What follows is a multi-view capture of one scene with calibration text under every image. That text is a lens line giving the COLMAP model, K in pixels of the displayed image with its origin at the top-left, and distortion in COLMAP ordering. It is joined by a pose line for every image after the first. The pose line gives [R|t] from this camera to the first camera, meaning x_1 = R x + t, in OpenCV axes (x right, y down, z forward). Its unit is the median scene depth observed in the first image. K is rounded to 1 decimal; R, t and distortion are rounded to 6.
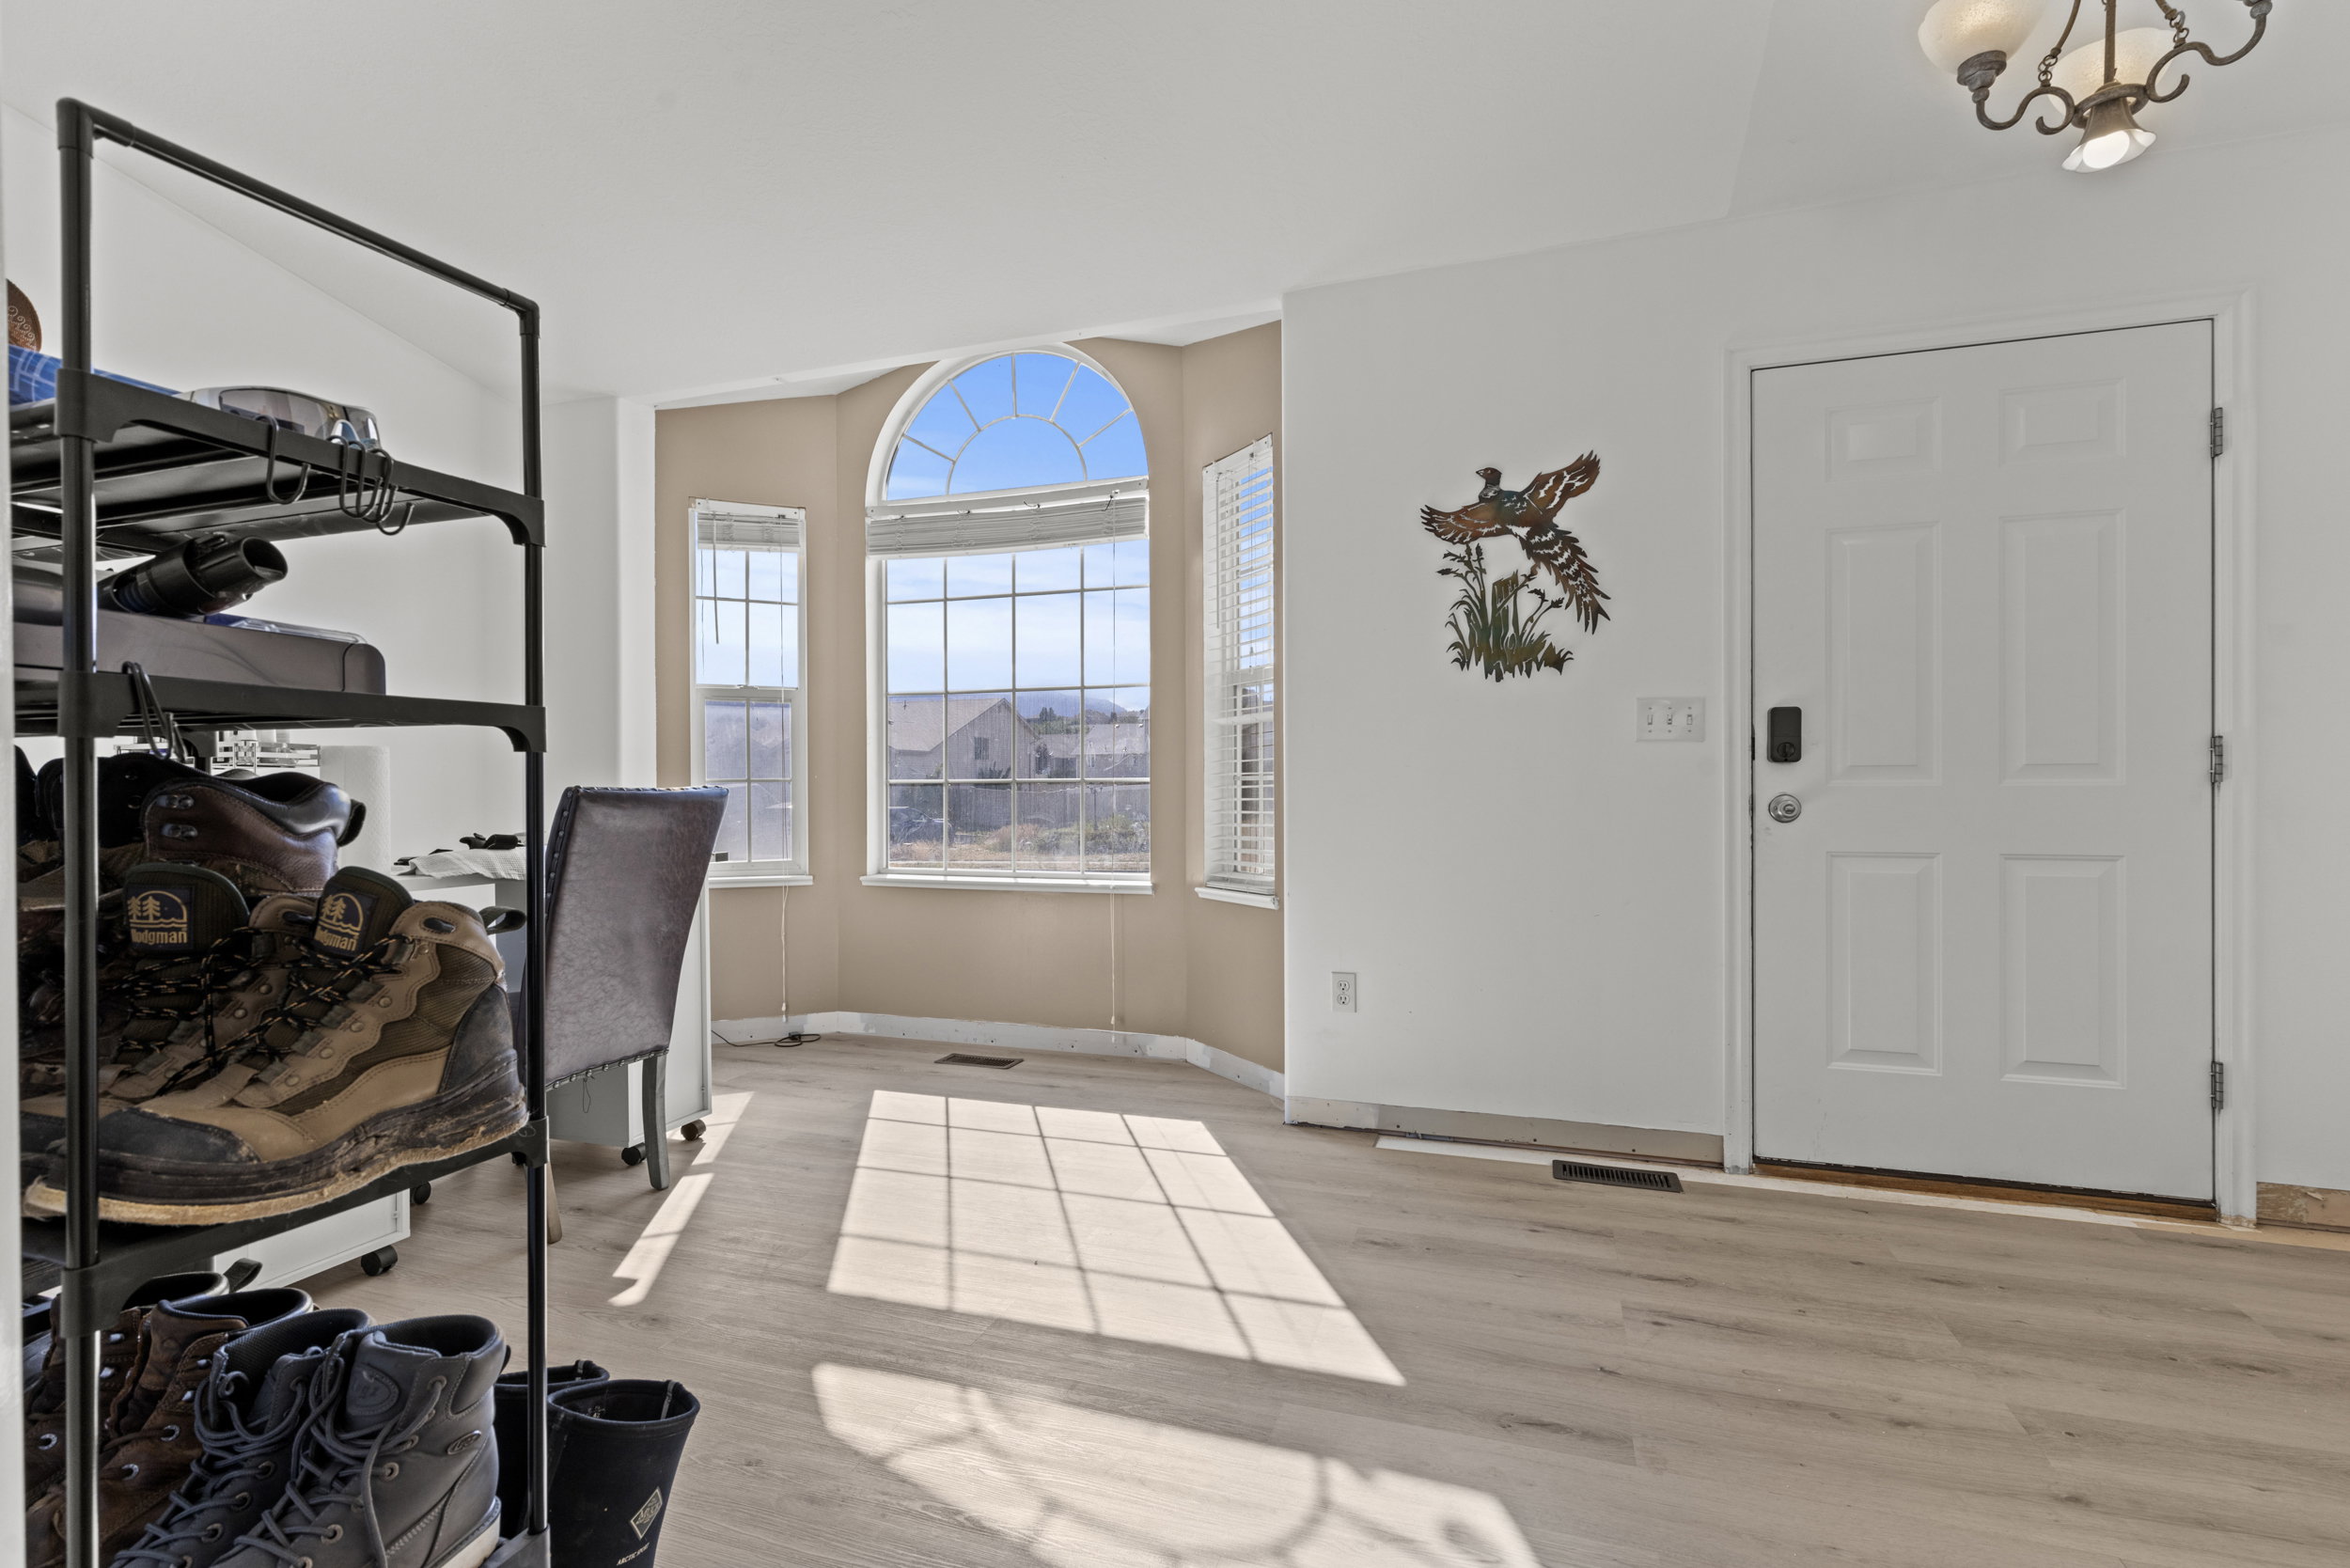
lens RADIAL K [[1084.3, 0, 1172.8], [0, 1084.3, 788.7], [0, 0, 1]] dist [0.005953, -0.002079]
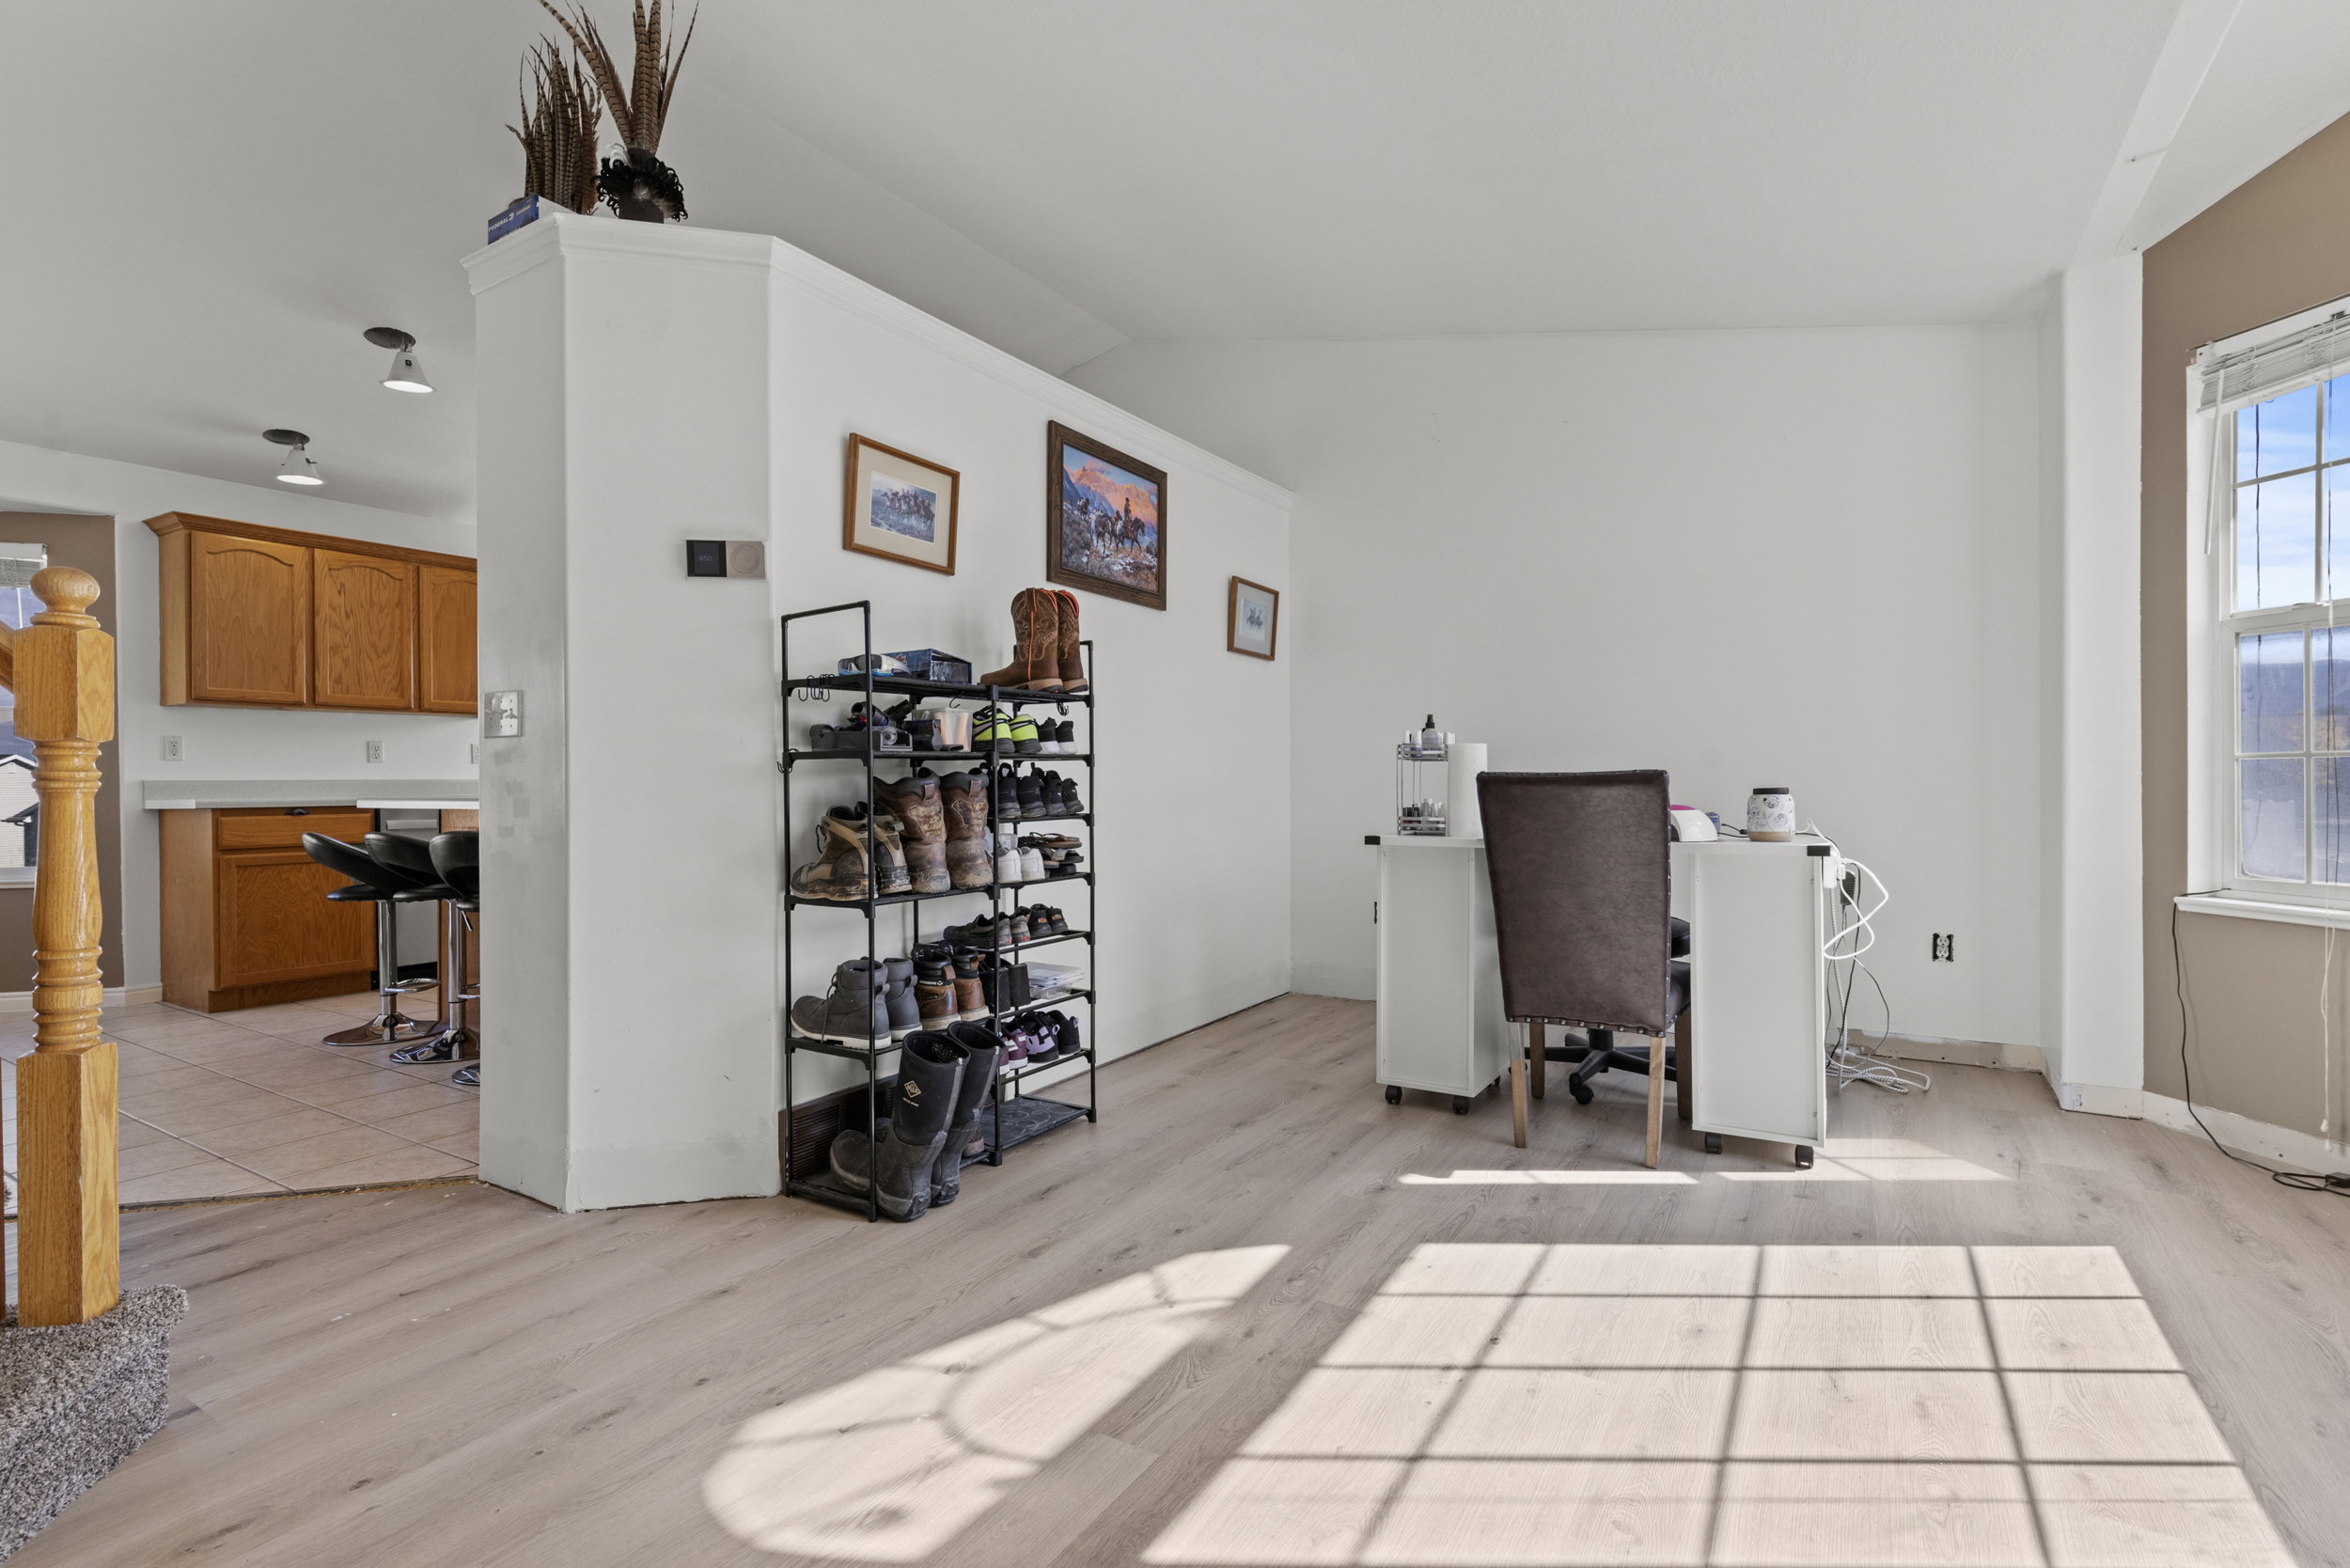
lens RADIAL K [[1084.3, 0, 1121.4], [0, 1084.3, 779.2], [0, 0, 1]] dist [0.005953, -0.002079]
pose [[-0.255112, 0.006971, -0.966886, 0.479995], [0.007432, 0.999959, 0.005249, -0.001144], [0.966883, -0.005847, -0.255154, 0.600897]]
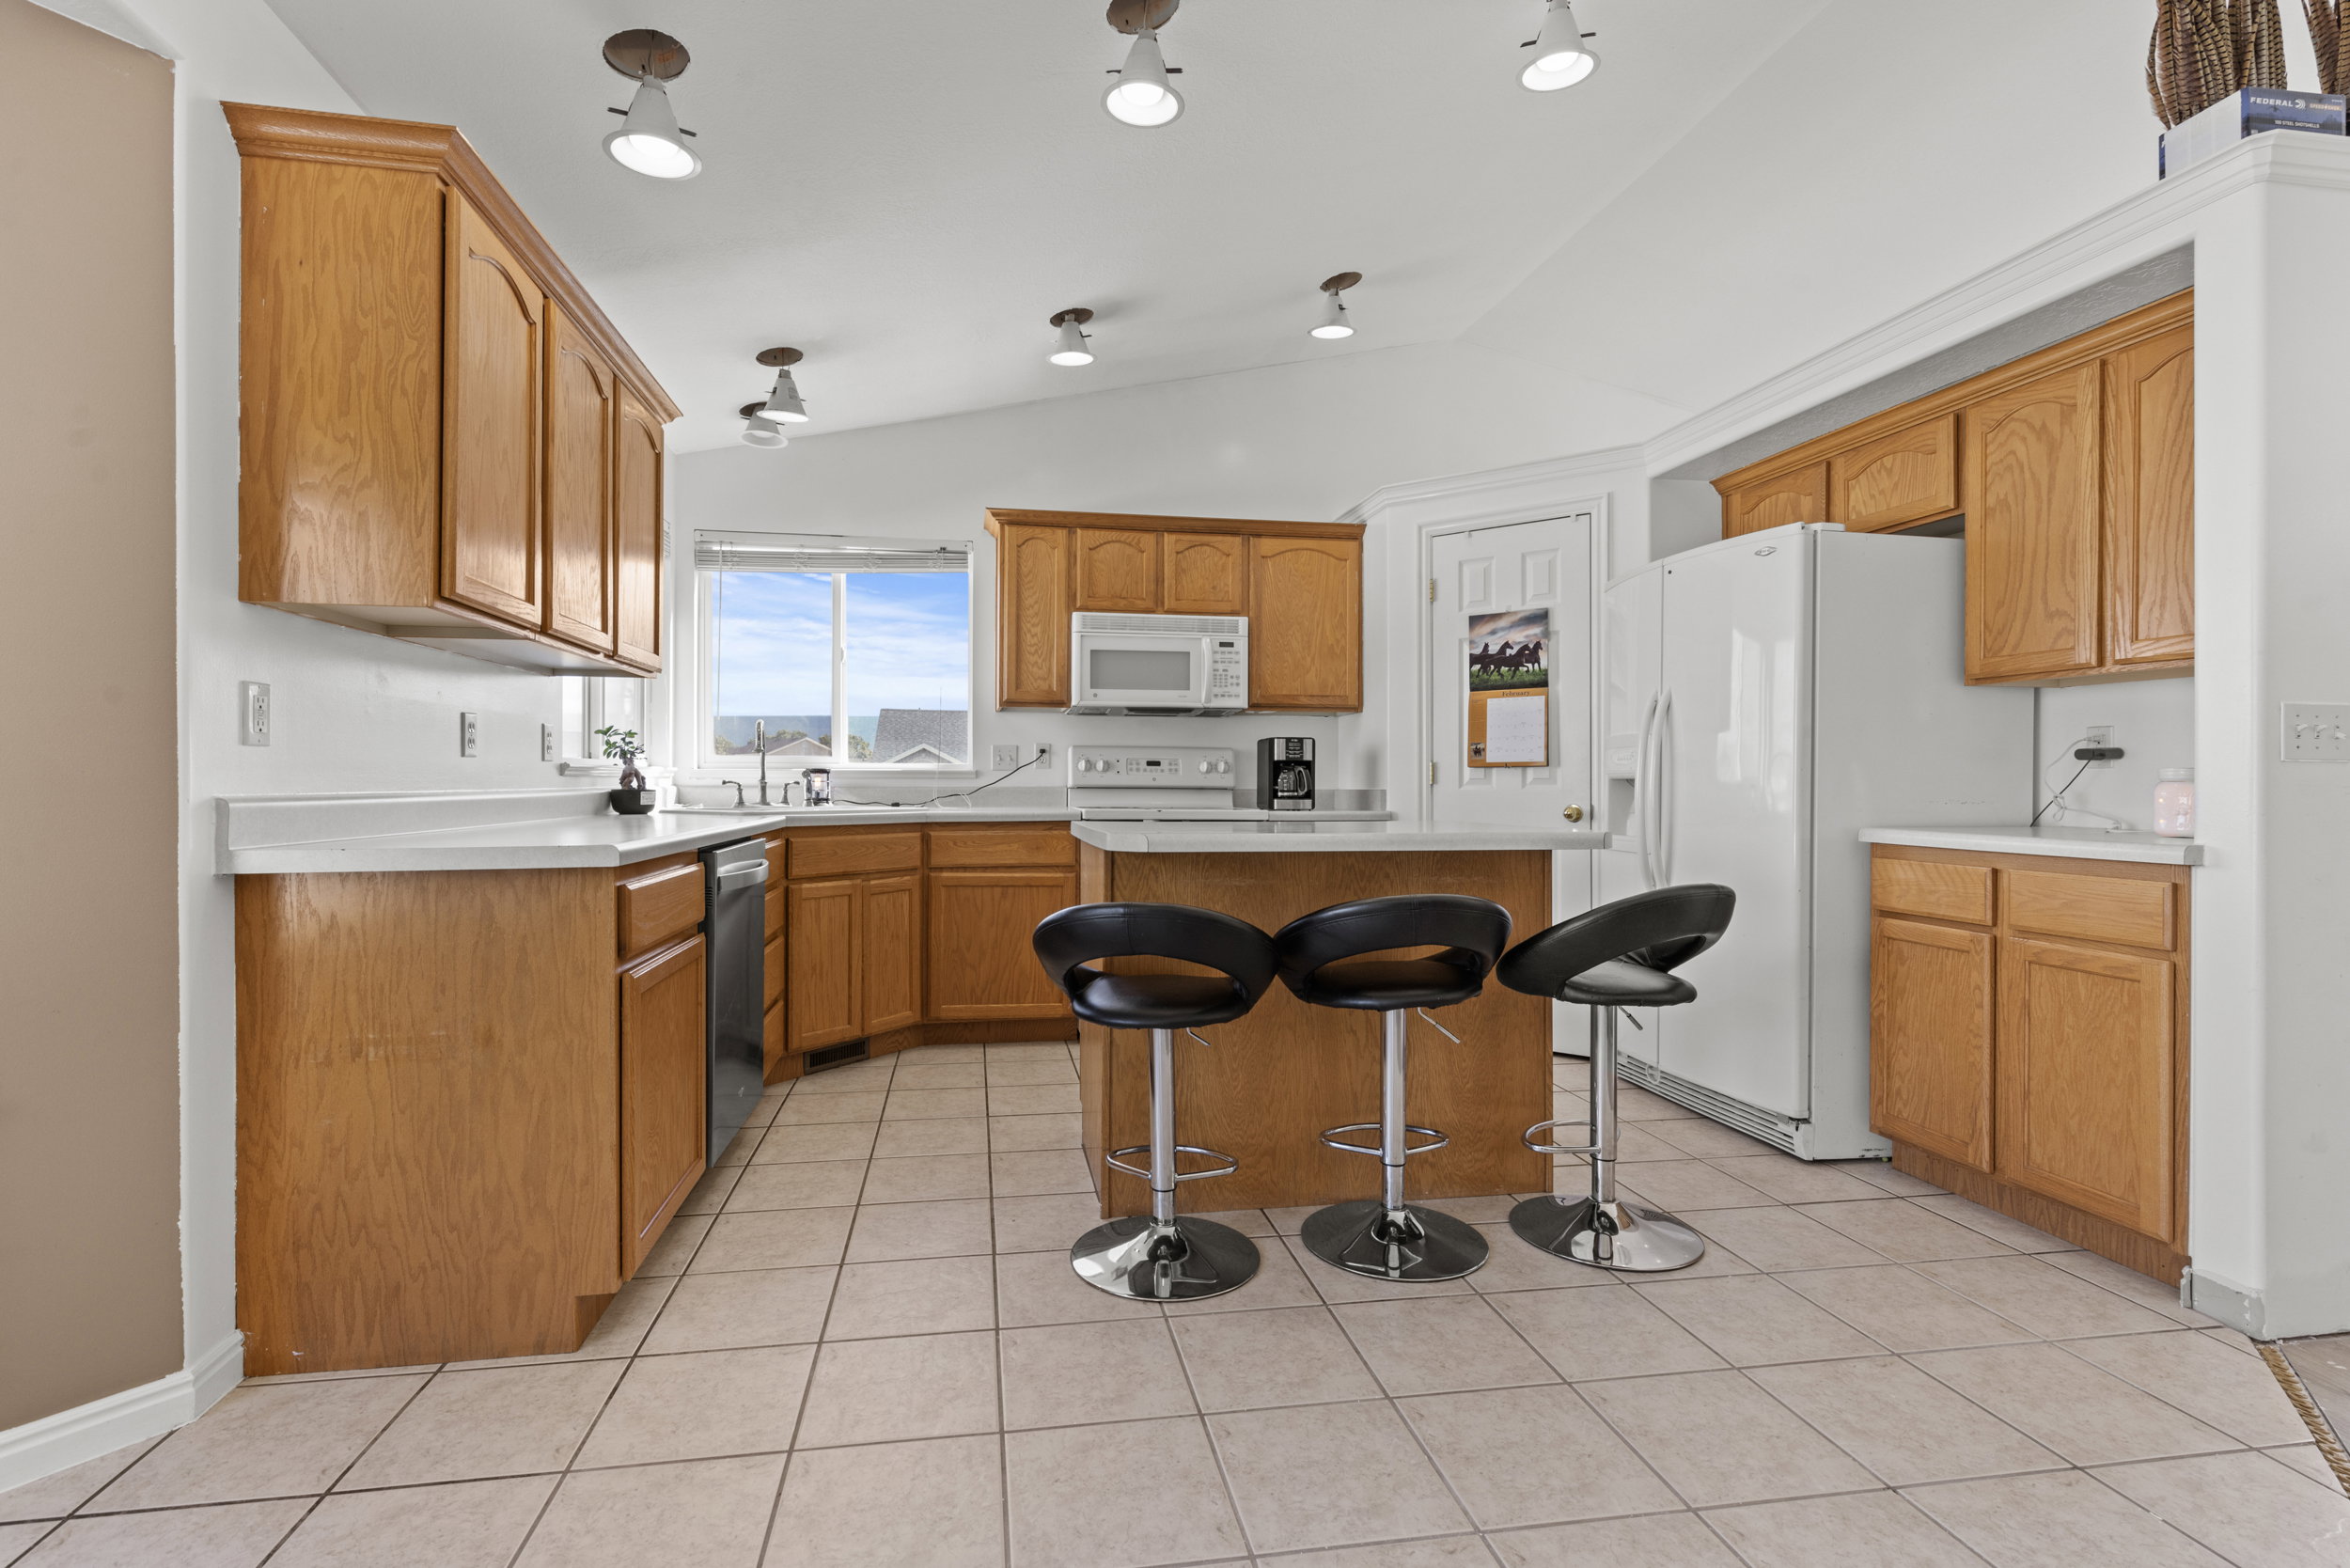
lens RADIAL K [[1084.3, 0, 1148.4], [0, 1084.3, 780.7], [0, 0, 1]] dist [0.005953, -0.002079]
pose [[0.473033, 0.006281, -0.881022, 0.090203], [-0.009638, 0.999952, 0.001954, -0.015784], [0.880992, 0.007567, 0.473071, -0.922022]]
